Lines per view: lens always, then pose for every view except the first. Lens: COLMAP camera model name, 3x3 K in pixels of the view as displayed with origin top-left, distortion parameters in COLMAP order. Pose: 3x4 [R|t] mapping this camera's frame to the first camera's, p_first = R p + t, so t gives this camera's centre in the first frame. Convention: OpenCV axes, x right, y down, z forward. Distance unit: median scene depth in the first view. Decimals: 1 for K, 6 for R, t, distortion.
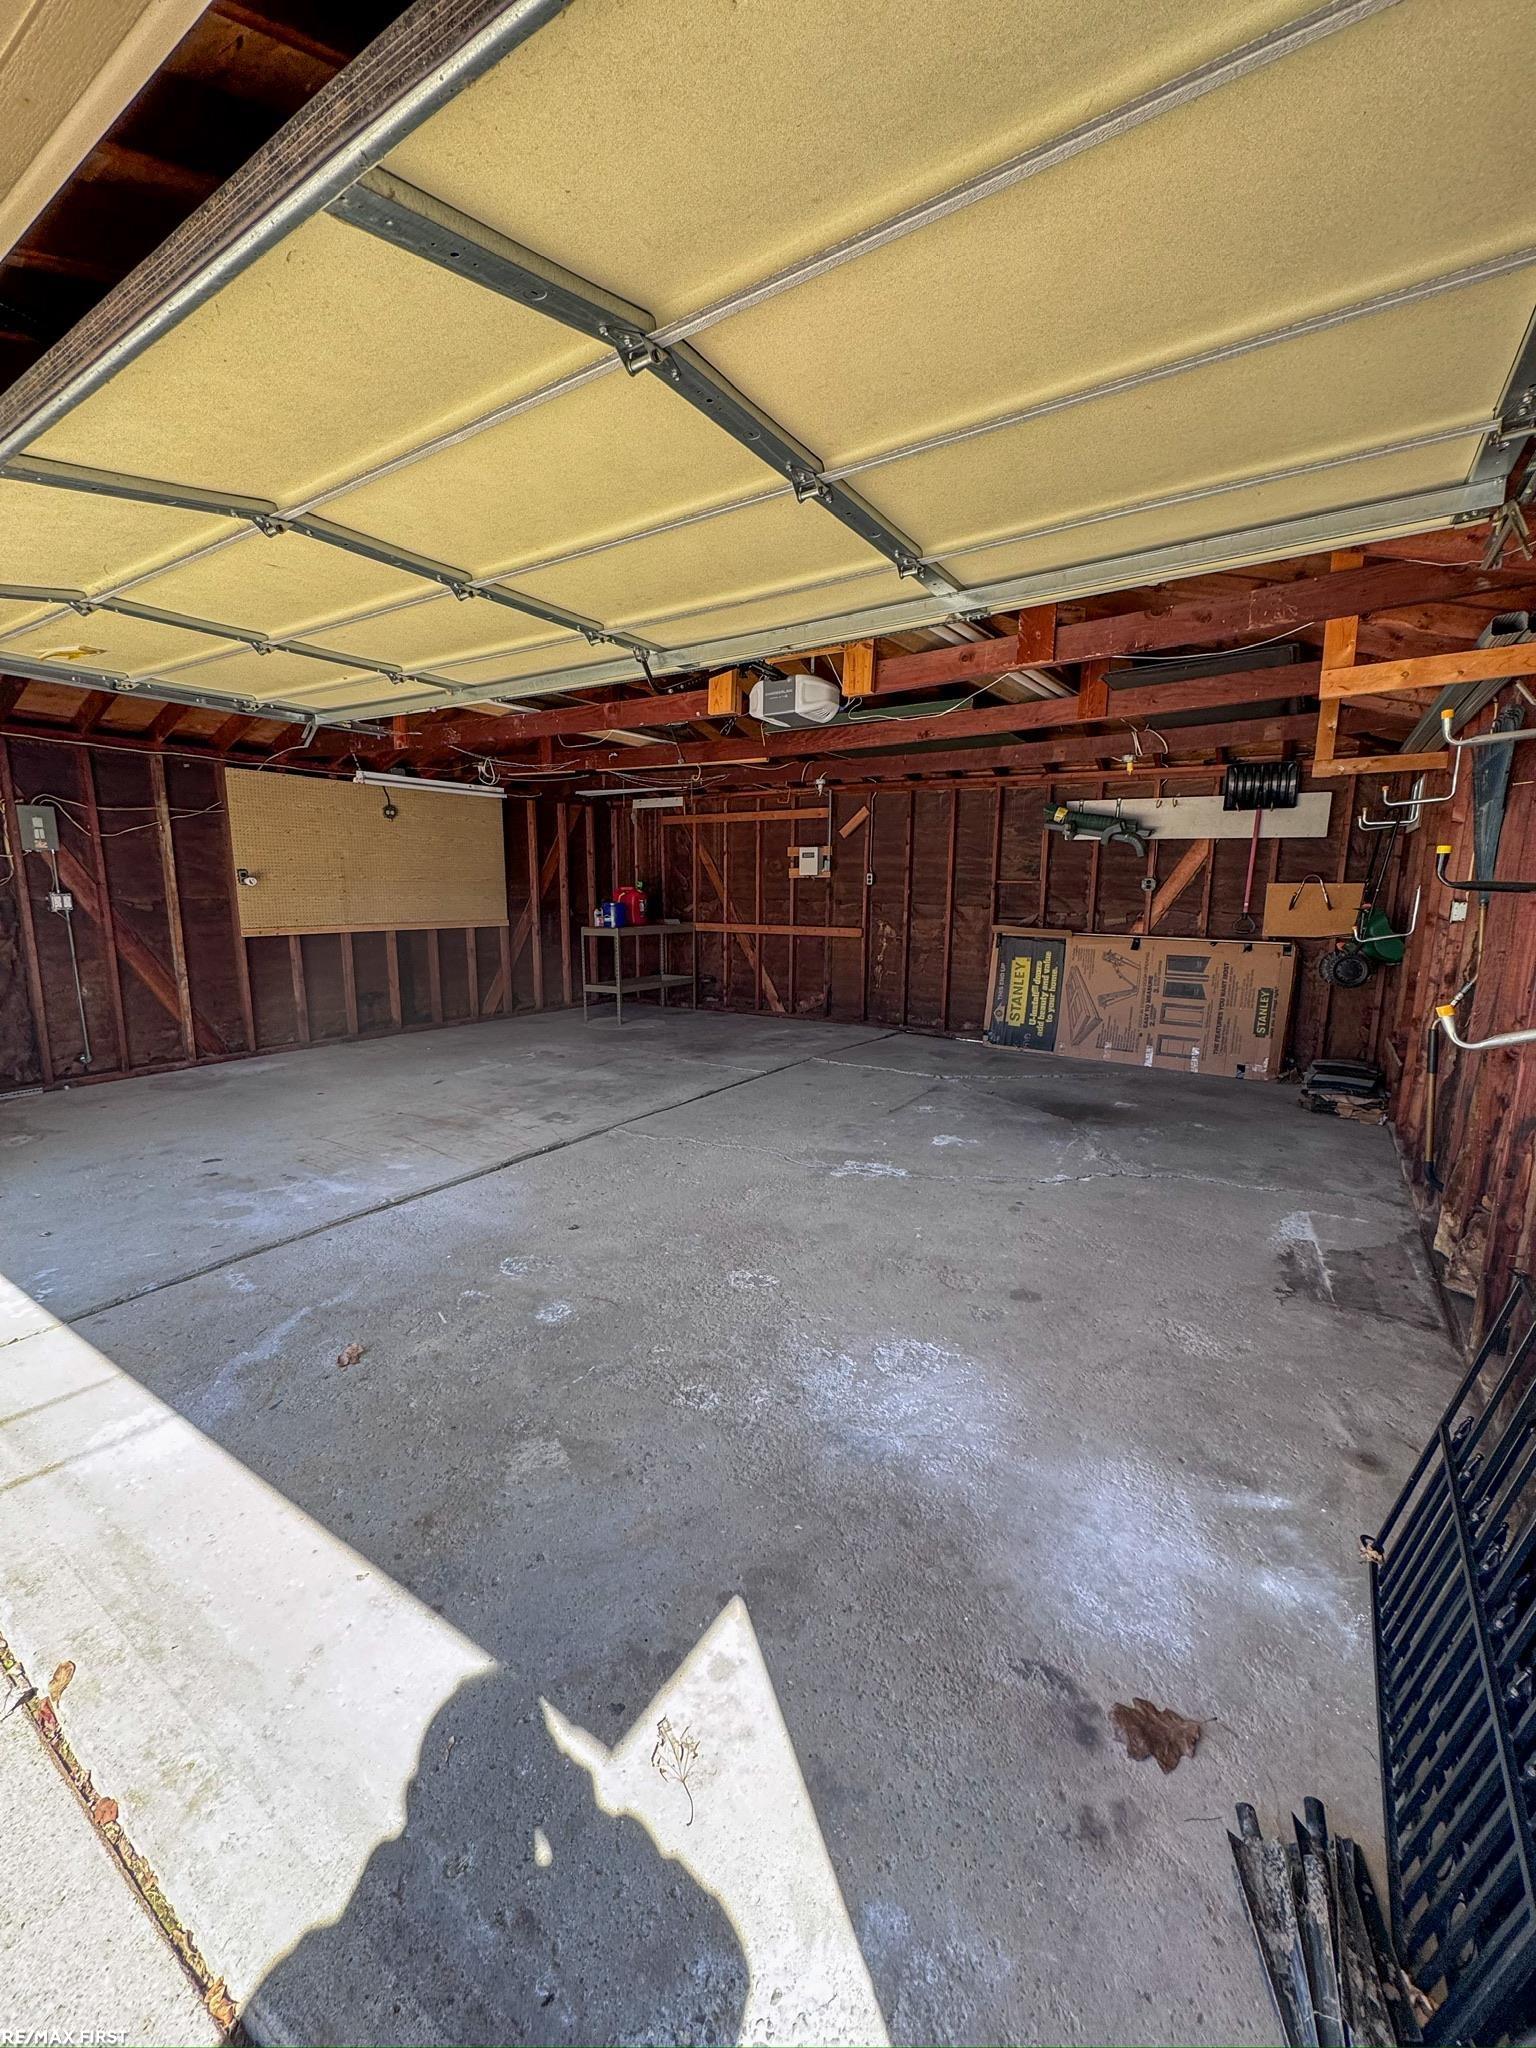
lens RADIAL K [[816.8, 0, 766.7], [0, 816.8, 1021.4], [0, 0, 1]] dist [-0.004092, 0.000233]
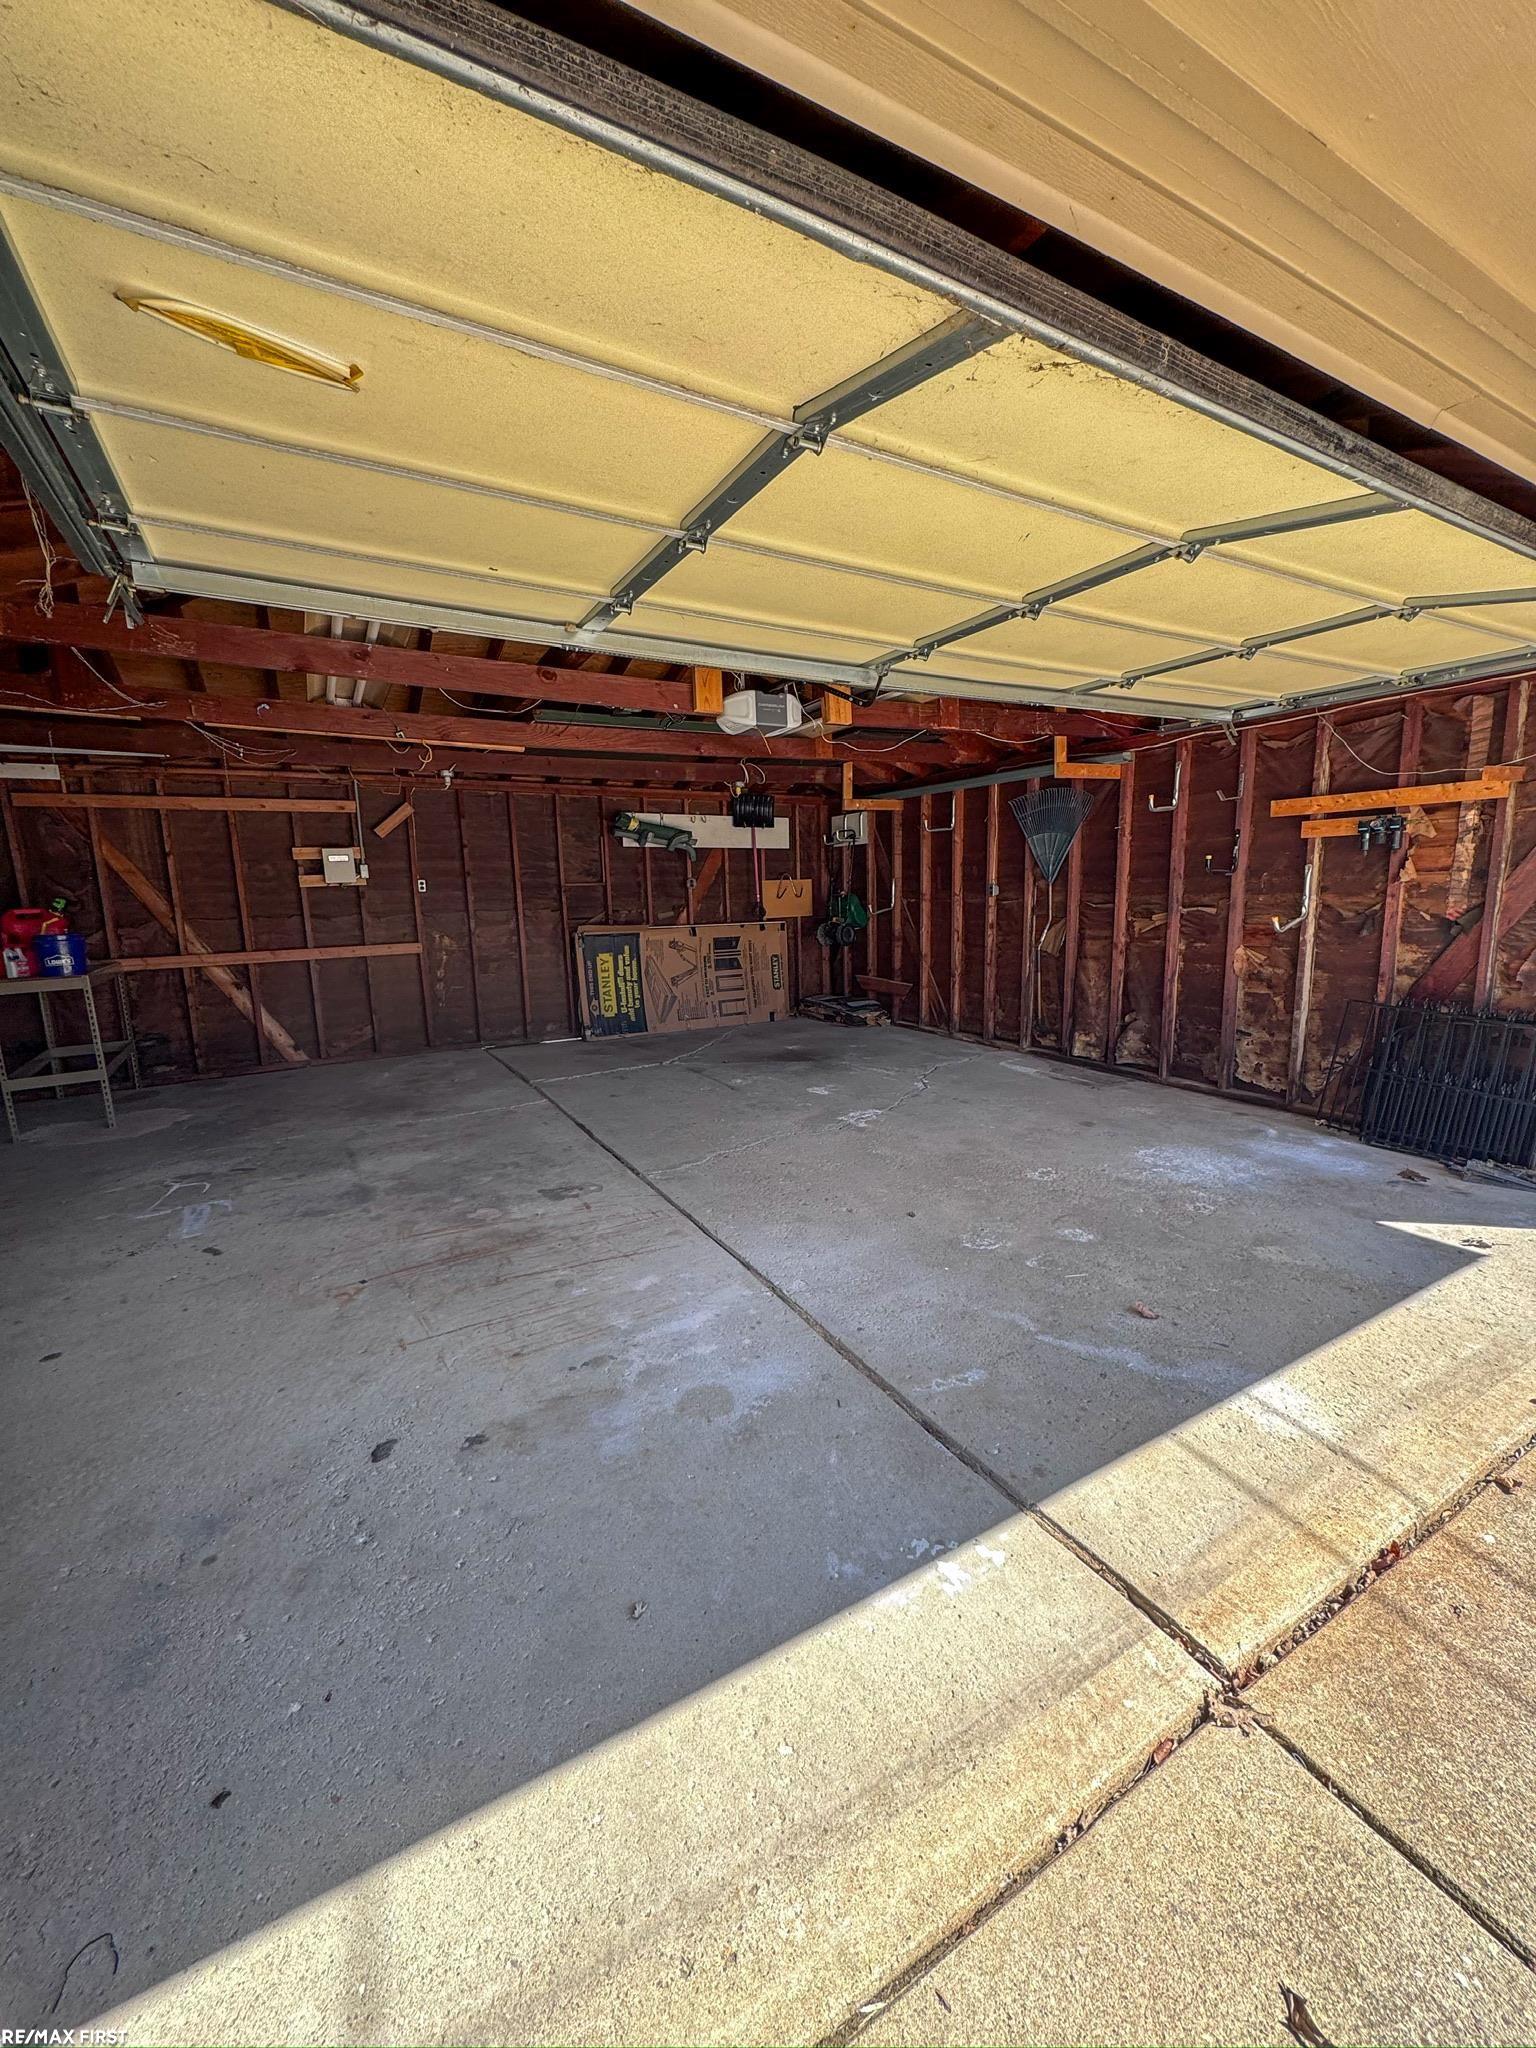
lens RADIAL K [[816.8, 0, 771.2], [0, 816.8, 1025.3], [0, 0, 1]] dist [-0.004092, 0.000233]
pose [[0.457241, -0.171347, 0.872680, -0.837321], [0.174674, 0.979454, 0.100791, -0.083955], [-0.872021, 0.106349, 0.477776, 0.448976]]
